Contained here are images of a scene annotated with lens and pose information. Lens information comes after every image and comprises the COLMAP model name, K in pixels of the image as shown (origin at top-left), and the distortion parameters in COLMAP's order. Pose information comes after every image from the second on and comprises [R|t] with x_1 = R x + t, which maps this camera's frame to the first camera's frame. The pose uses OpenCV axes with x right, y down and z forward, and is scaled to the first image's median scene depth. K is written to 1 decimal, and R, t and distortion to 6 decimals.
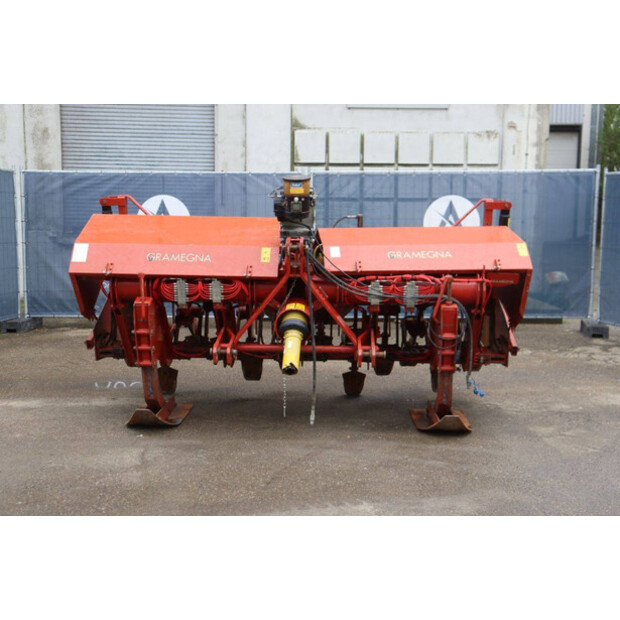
lens RADIAL K [[894.4, 0, 310.0], [0, 894.4, 310.0], [0, 0, 1]] dist [0.082078, 0.118771]
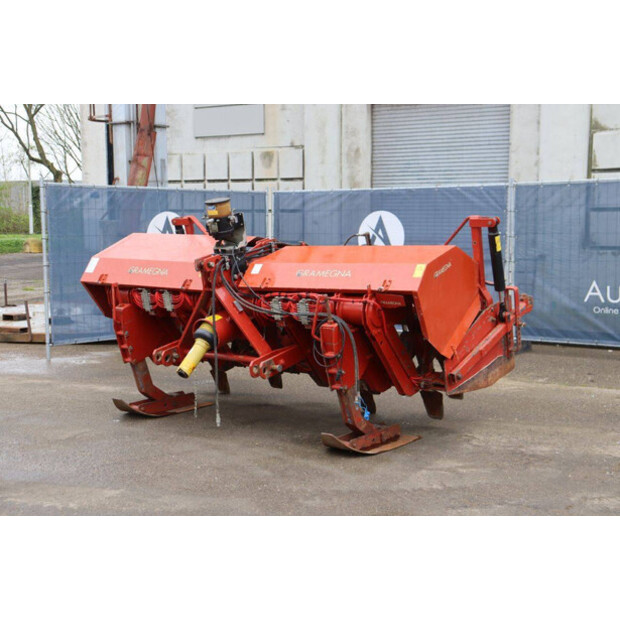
lens RADIAL K [[965.5, 0, 310.0], [0, 965.5, 310.0], [0, 0, 1]] dist [0.133386, 0.037092]
pose [[0.818232, 0.045102, -0.573116, 0.747697], [-0.054732, 0.998501, 0.000437, -0.019948], [0.572276, 0.031010, 0.819474, 0.093242]]
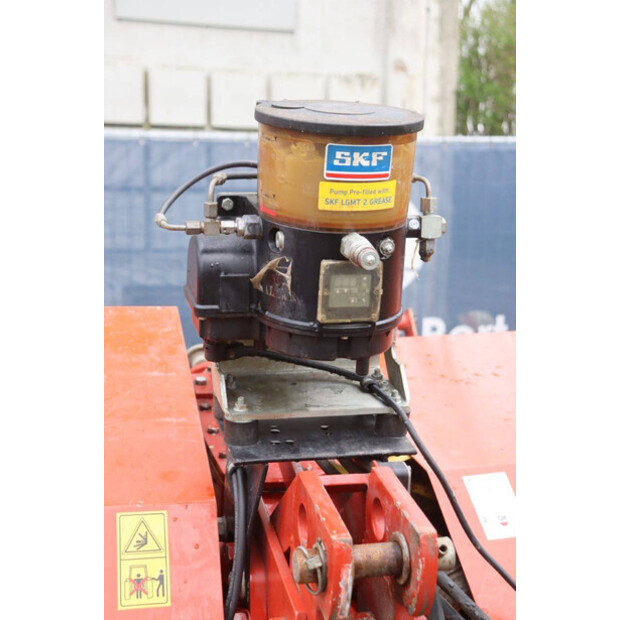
lens RADIAL K [[1074.2, 0, 310.0], [0, 1074.2, 310.0], [0, 0, 1]] dist [0.234575, 0.043199]
pose [[0.962246, -0.026504, 0.270889, -0.074592], [0.027645, 0.999618, -0.000399, -0.108788], [-0.270775, 0.007872, 0.962611, 0.786616]]
